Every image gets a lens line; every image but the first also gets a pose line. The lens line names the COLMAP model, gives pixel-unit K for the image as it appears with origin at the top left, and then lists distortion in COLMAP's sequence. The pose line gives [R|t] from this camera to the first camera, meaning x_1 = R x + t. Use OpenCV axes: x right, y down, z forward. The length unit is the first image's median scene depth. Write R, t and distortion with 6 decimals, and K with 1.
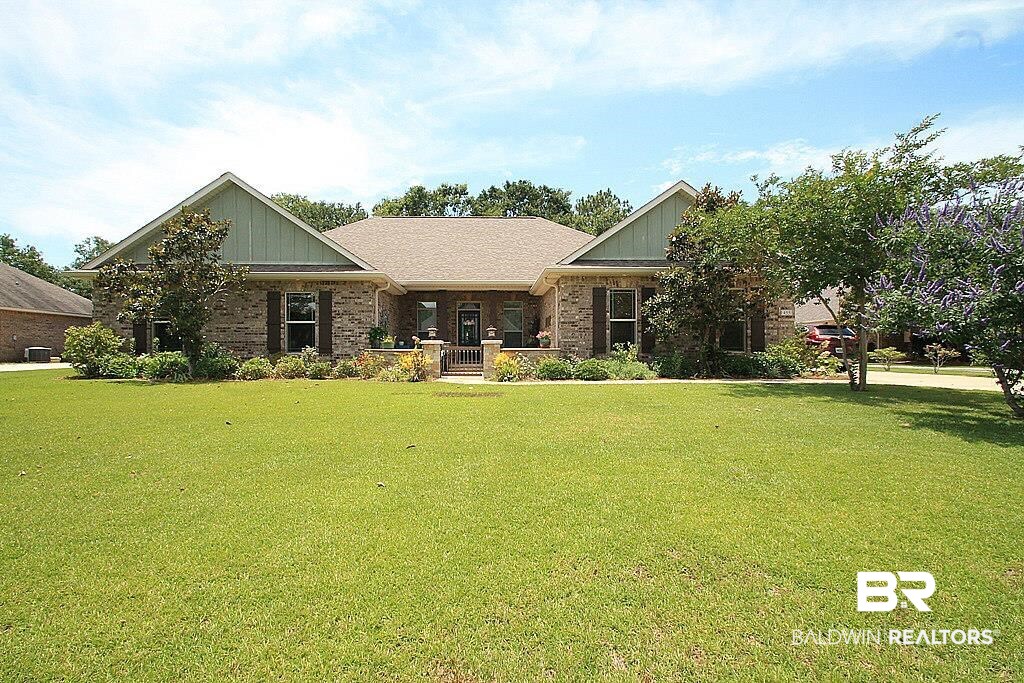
lens RADIAL K [[486.3, 0, 502.8], [0, 486.3, 353.2], [0, 0, 1]] dist [0.021715, -0.019870]
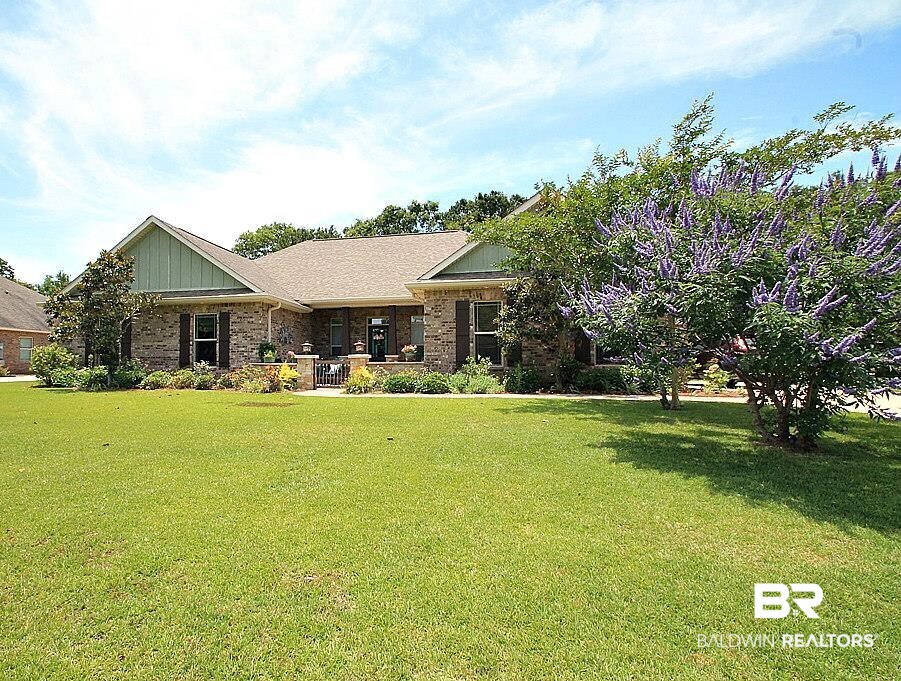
lens RADIAL K [[491.6, 0, 450.5], [0, 491.6, 340.5], [0, 0, 1]] dist [-0.003868, -0.000629]
pose [[0.968592, -0.013745, -0.248274, 0.425168], [0.002863, 0.999021, -0.044138, -0.008741], [0.248637, 0.042041, 0.967684, 0.022157]]
